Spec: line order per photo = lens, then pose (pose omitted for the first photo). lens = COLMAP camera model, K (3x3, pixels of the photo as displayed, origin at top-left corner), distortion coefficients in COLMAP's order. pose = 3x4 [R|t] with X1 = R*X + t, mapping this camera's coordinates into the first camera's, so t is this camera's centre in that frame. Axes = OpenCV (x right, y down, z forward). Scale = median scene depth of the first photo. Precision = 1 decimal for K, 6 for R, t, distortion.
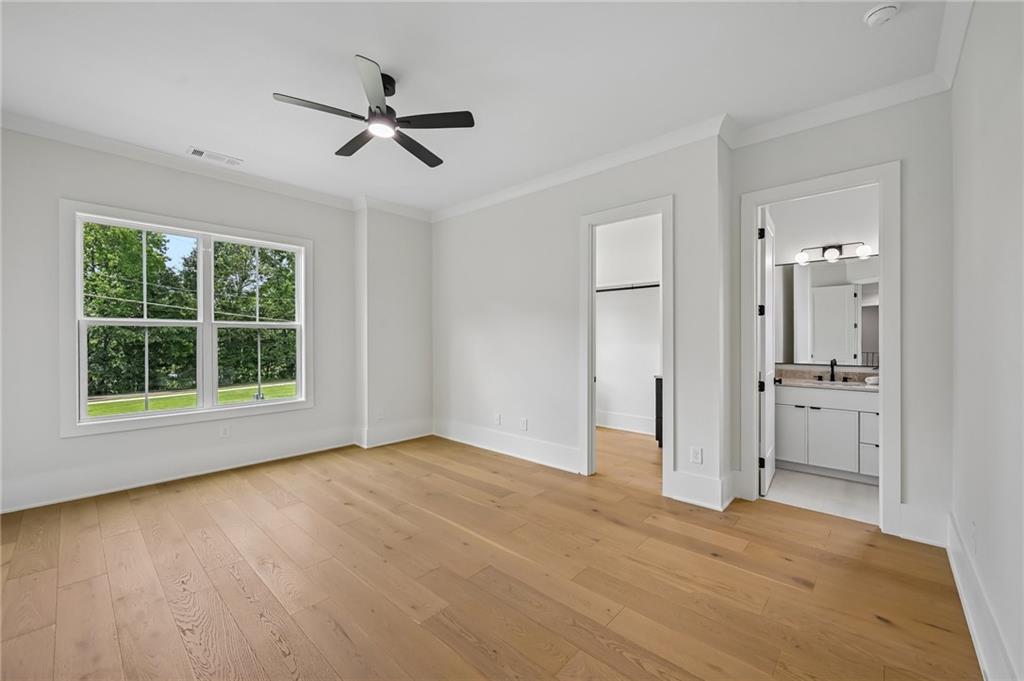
lens RADIAL K [[403.3, 0, 510.6], [0, 403.3, 353.8], [0, 0, 1]] dist [0.106313, 0.000085]
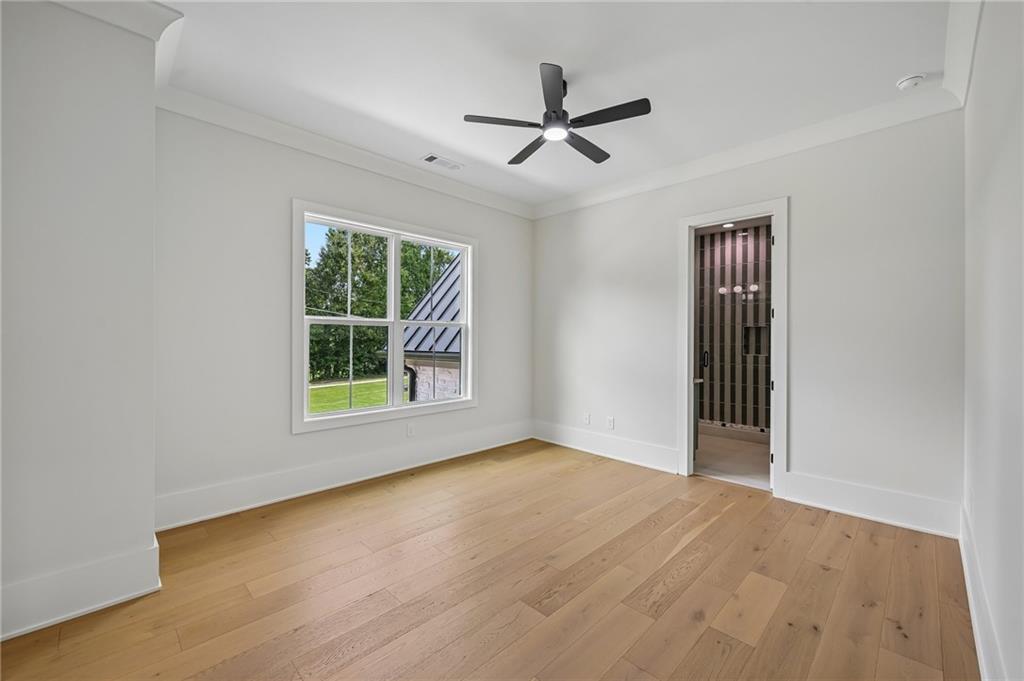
lens RADIAL K [[410.2, 0, 512.0], [0, 410.2, 340.5], [0, 0, 1]] dist [0.075215, 0.000041]
pose [[0.999075, 0.006558, 0.042499, -0.438004], [-0.005665, 0.999761, -0.021099, -0.007898], [-0.042627, 0.020839, 0.998874, 0.006052]]
